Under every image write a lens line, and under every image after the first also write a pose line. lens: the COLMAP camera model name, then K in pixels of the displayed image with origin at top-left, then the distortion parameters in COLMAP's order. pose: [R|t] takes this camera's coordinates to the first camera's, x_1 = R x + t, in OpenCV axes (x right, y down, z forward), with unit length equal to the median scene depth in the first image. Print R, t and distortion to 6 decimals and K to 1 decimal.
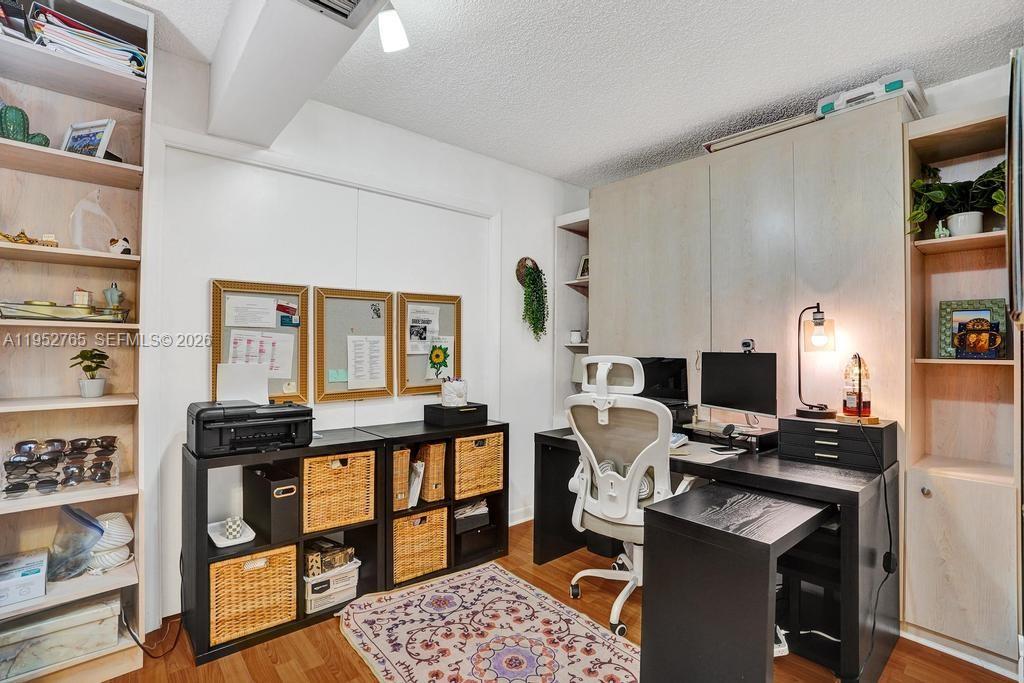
lens RADIAL K [[480.1, 0, 508.6], [0, 480.1, 336.1], [0, 0, 1]] dist [-0.053580, 0.015698]
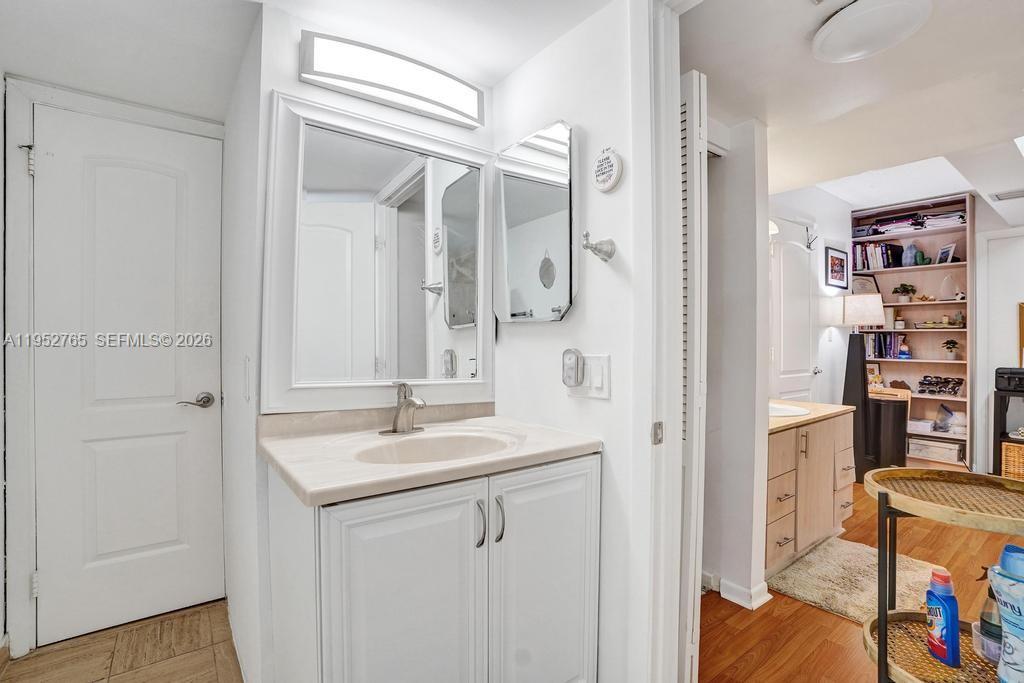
lens RADIAL K [[479.7, 0, 513.8], [0, 479.7, 347.1], [0, 0, 1]] dist [-0.066782, 0.025806]
pose [[-0.074840, 0.005170, -0.997182, 1.424076], [0.013945, 0.999894, 0.004138, 0.020979], [0.997098, -0.013596, -0.074905, -0.927833]]
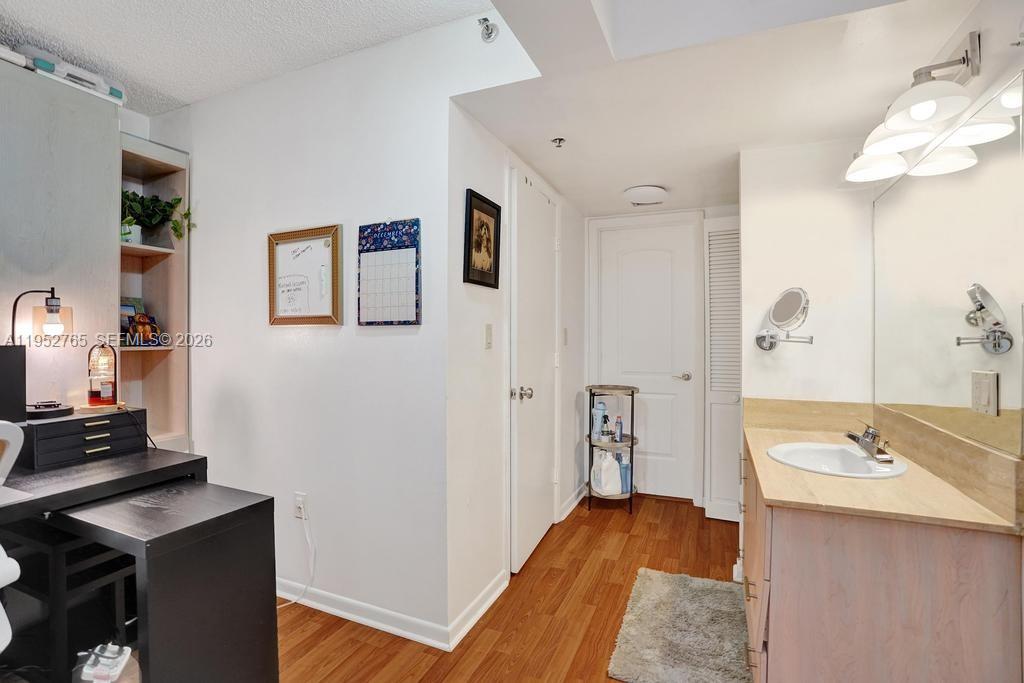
lens RADIAL K [[480.1, 0, 508.6], [0, 480.1, 336.1], [0, 0, 1]] dist [-0.053580, 0.015698]
pose [[-0.428742, -0.005518, 0.903410, -0.523999], [-0.021499, 0.999760, -0.004096, 0.006681], [-0.903171, -0.021179, -0.428758, 0.628114]]
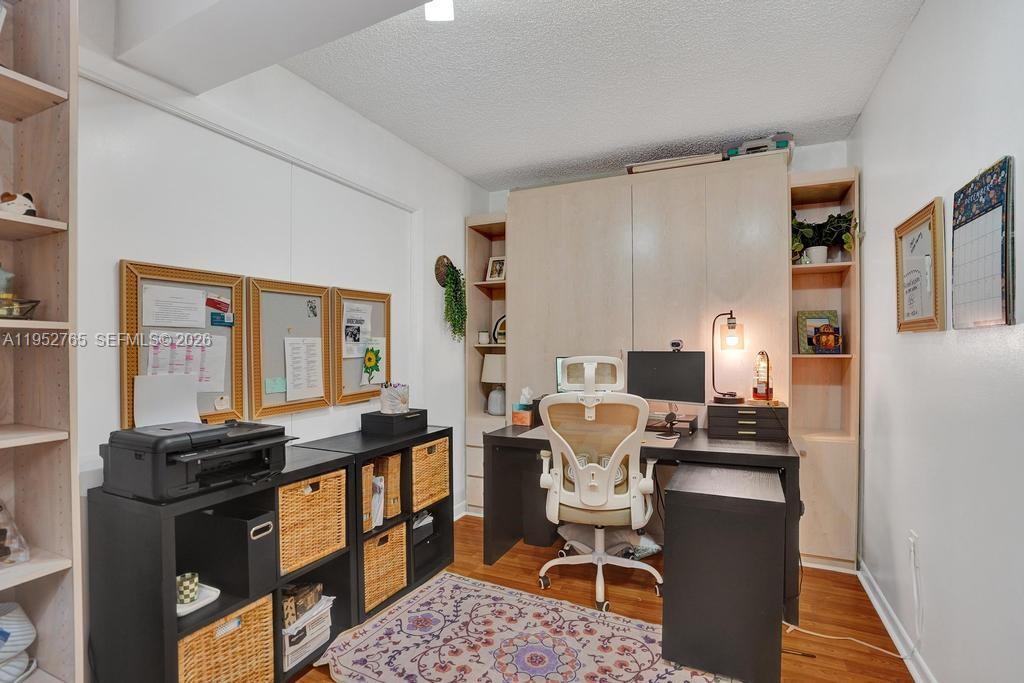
lens RADIAL K [[479.7, 0, 513.8], [0, 479.7, 347.1], [0, 0, 1]] dist [-0.066782, 0.025806]
pose [[0.915181, -0.010105, 0.402917, -0.386741], [0.001131, 0.999746, 0.022504, -0.002837], [-0.403042, -0.020139, 0.914960, 0.095990]]
